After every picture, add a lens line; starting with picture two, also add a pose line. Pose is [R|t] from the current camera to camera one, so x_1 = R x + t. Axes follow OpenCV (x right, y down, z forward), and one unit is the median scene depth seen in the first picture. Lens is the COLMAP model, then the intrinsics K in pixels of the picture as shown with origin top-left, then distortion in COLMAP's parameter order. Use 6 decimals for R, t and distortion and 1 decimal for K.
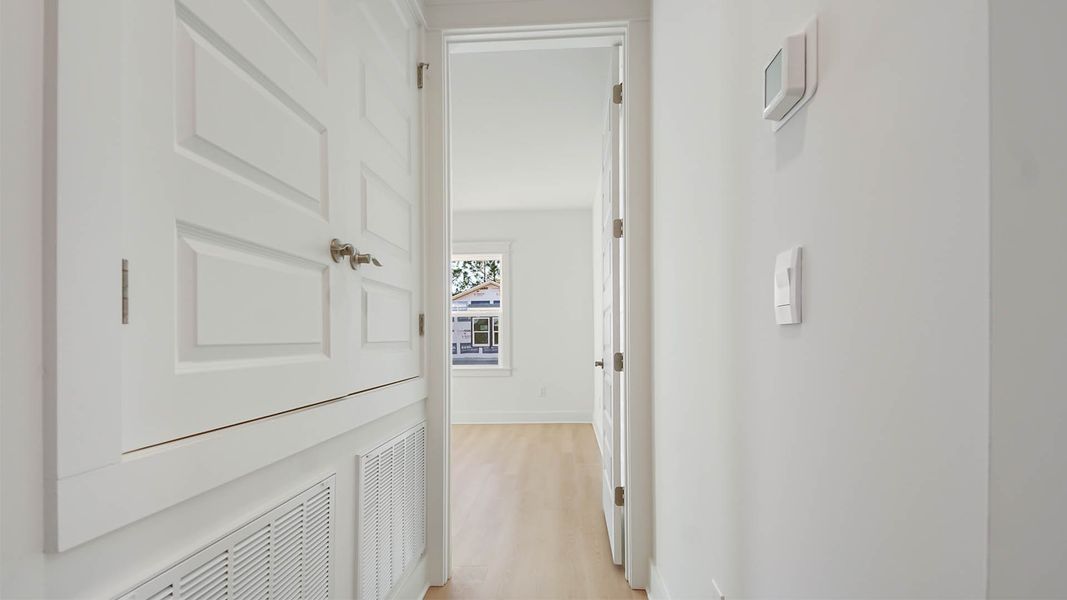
lens RADIAL K [[482.5, 0, 535.1], [0, 482.5, 337.7], [0, 0, 1]] dist [0.026860, -0.000068]
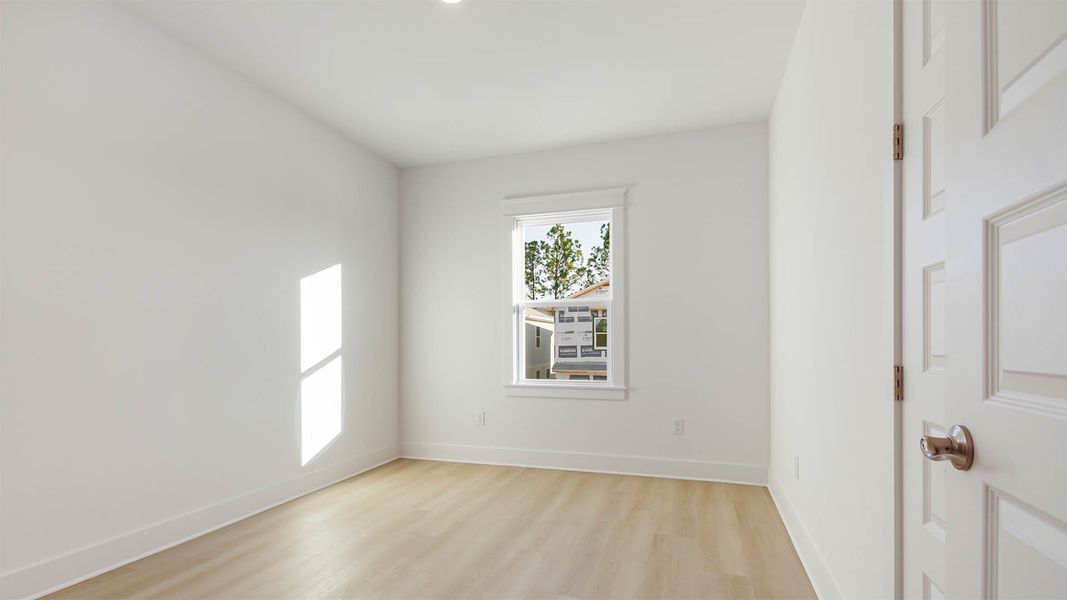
lens RADIAL K [[482.5, 0, 535.1], [0, 482.5, 337.7], [0, 0, 1]] dist [0.026860, -0.000068]
pose [[0.965206, 0.001259, -0.261489, 0.000334], [-0.002364, 0.999990, -0.003912, 0.000333], [0.261481, 0.004394, 0.965199, 0.356773]]
